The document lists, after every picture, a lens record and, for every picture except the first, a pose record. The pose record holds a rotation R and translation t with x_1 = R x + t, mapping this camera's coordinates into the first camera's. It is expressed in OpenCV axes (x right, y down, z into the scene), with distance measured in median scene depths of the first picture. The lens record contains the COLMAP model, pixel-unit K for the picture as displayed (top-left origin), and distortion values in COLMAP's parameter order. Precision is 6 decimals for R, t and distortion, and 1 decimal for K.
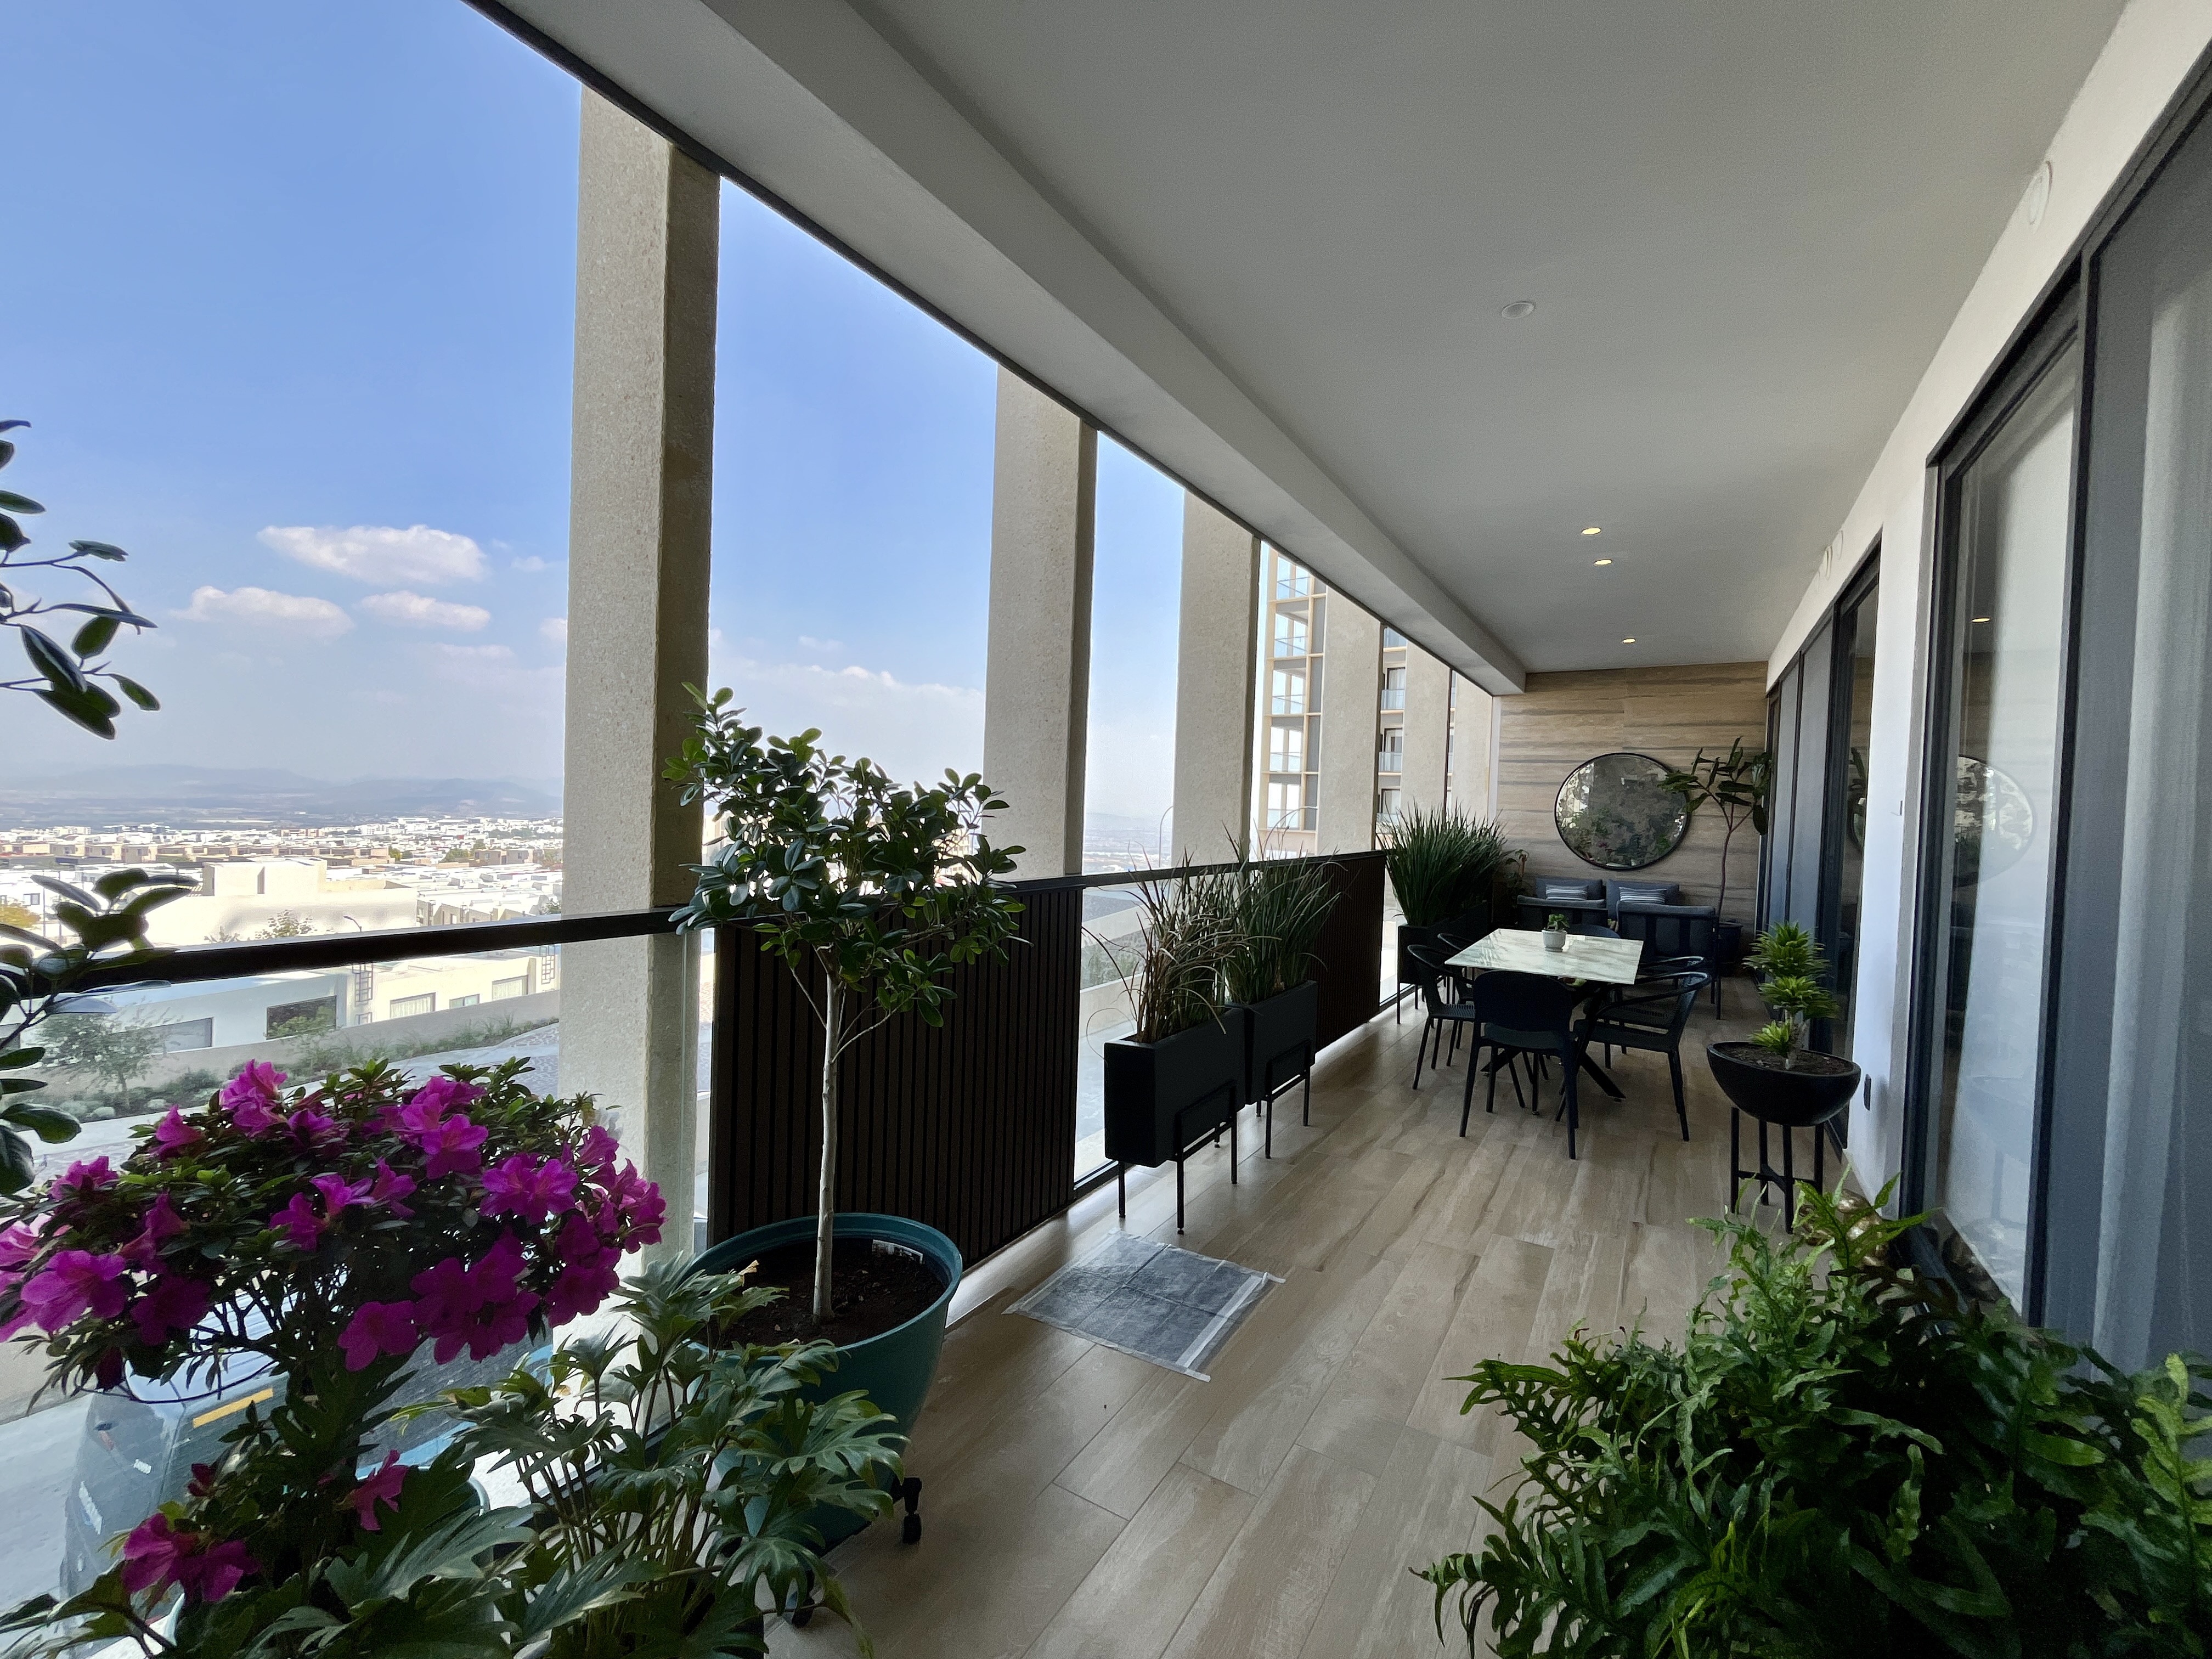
lens RADIAL K [[900.9, 0, 1107.7], [0, 900.9, 824.2], [0, 0, 1]] dist [-0.002410, -0.000193]
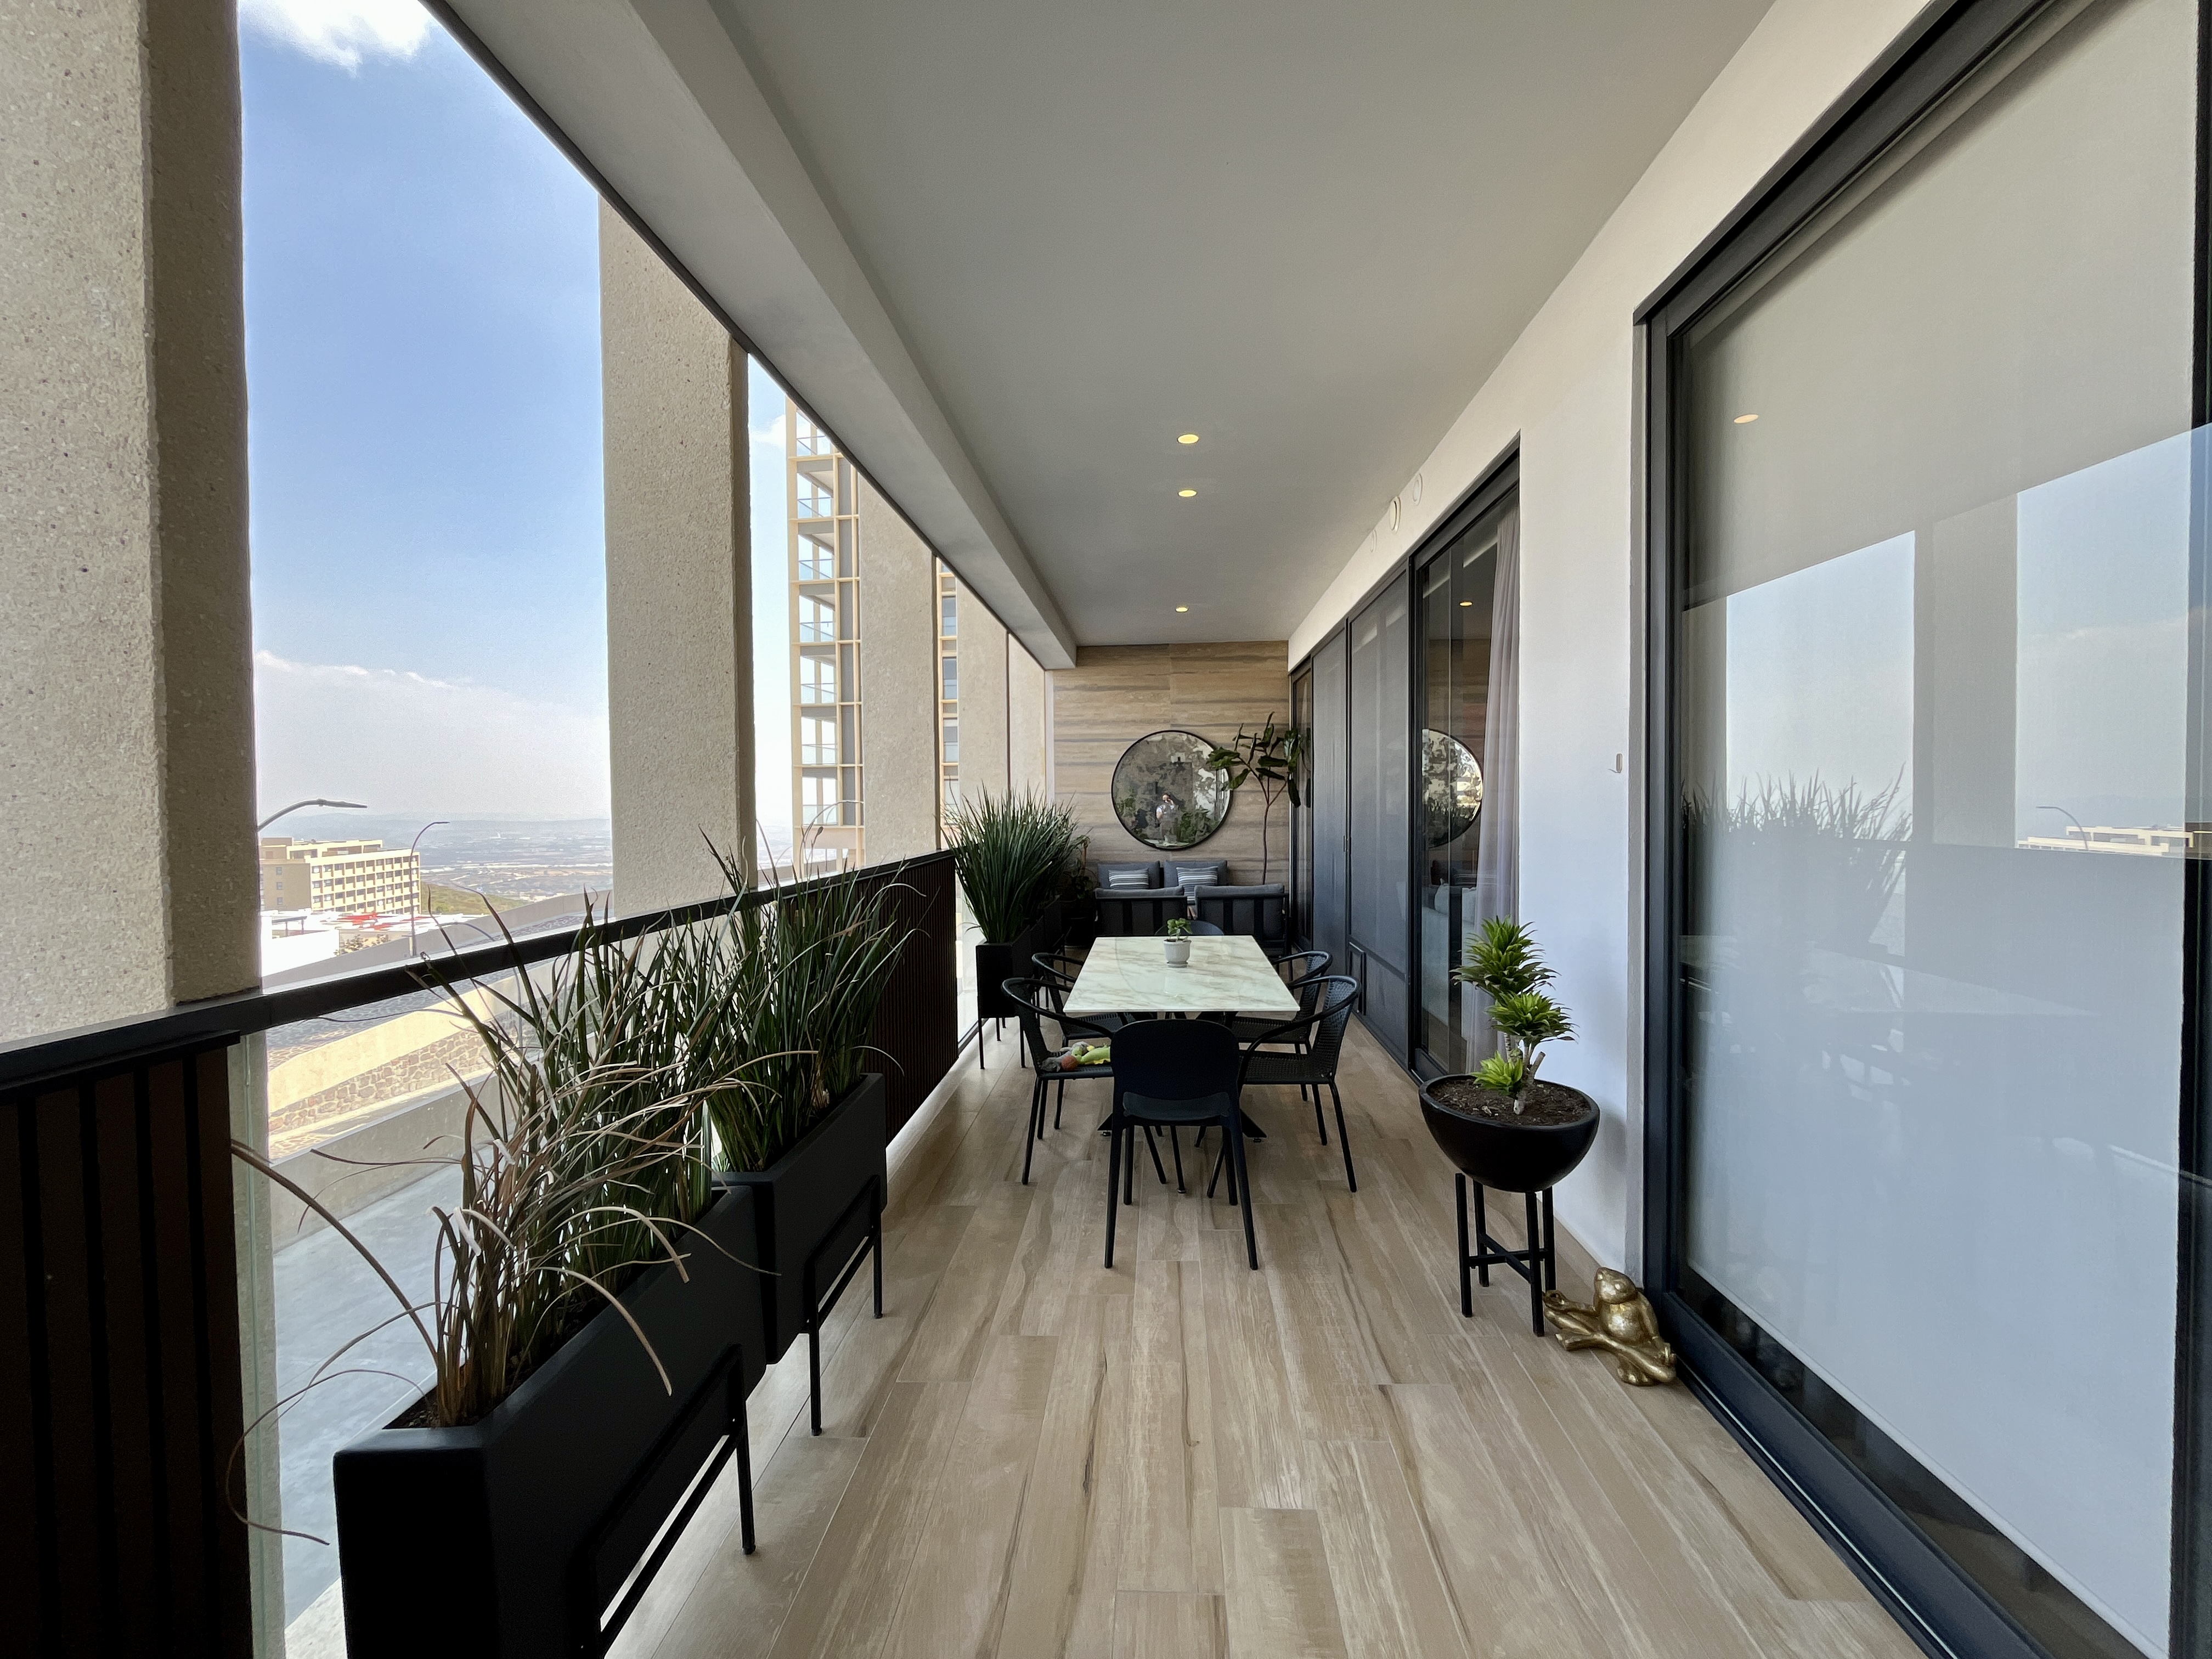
lens RADIAL K [[900.9, 0, 1107.7], [0, 900.9, 824.2], [0, 0, 1]] dist [-0.002410, -0.000193]
pose [[0.875764, -0.054954, 0.479601, 0.053229], [0.051182, 0.998470, 0.020948, -0.002123], [-0.480019, 0.006202, 0.877236, 0.253817]]
